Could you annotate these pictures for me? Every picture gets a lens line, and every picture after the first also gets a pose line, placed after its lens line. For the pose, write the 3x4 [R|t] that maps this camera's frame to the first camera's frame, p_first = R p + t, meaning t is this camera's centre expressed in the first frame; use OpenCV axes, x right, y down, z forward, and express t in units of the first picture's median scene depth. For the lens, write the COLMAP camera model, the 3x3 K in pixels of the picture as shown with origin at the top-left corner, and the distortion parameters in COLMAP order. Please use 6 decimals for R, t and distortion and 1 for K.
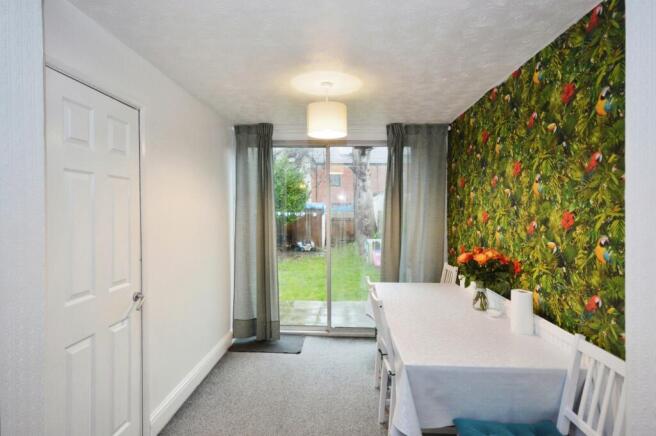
lens RADIAL K [[355.6, 0, 325.3], [0, 355.6, 218.1], [0, 0, 1]] dist [0.001264, 0.000073]
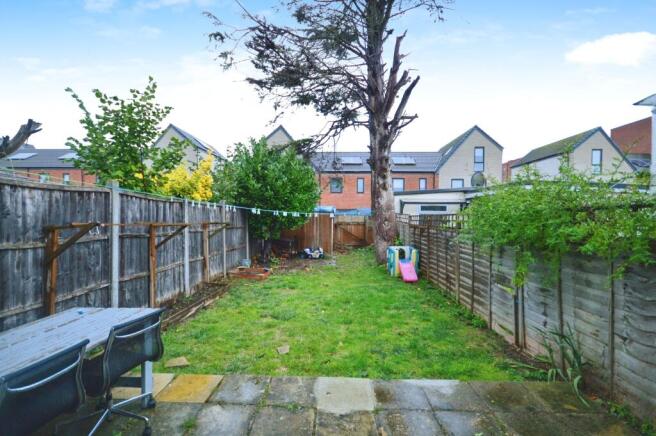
lens RADIAL K [[299.2, 0, 329.0], [0, 299.2, 217.9], [0, 0, 1]] dist [-0.000010, -0.000001]
pose [[0.999772, -0.000308, 0.021357, -0.134493], [0.000834, 0.999696, -0.024632, 0.031430], [-0.021343, 0.024644, 0.999468, 0.946031]]
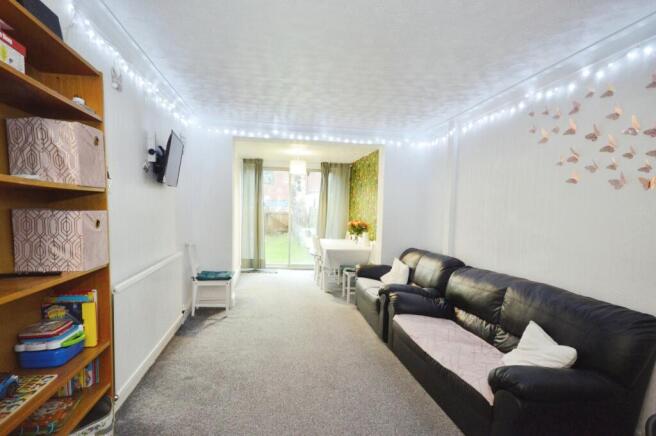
lens RADIAL K [[355.6, 0, 329.2], [0, 355.6, 218.0], [0, 0, 1]] dist [0.001264, 0.000073]
pose [[0.976855, 0.016190, 0.213289, -0.189071], [-0.018084, 0.999812, 0.006934, 0.034120], [-0.213137, -0.010631, 0.976964, -0.901643]]
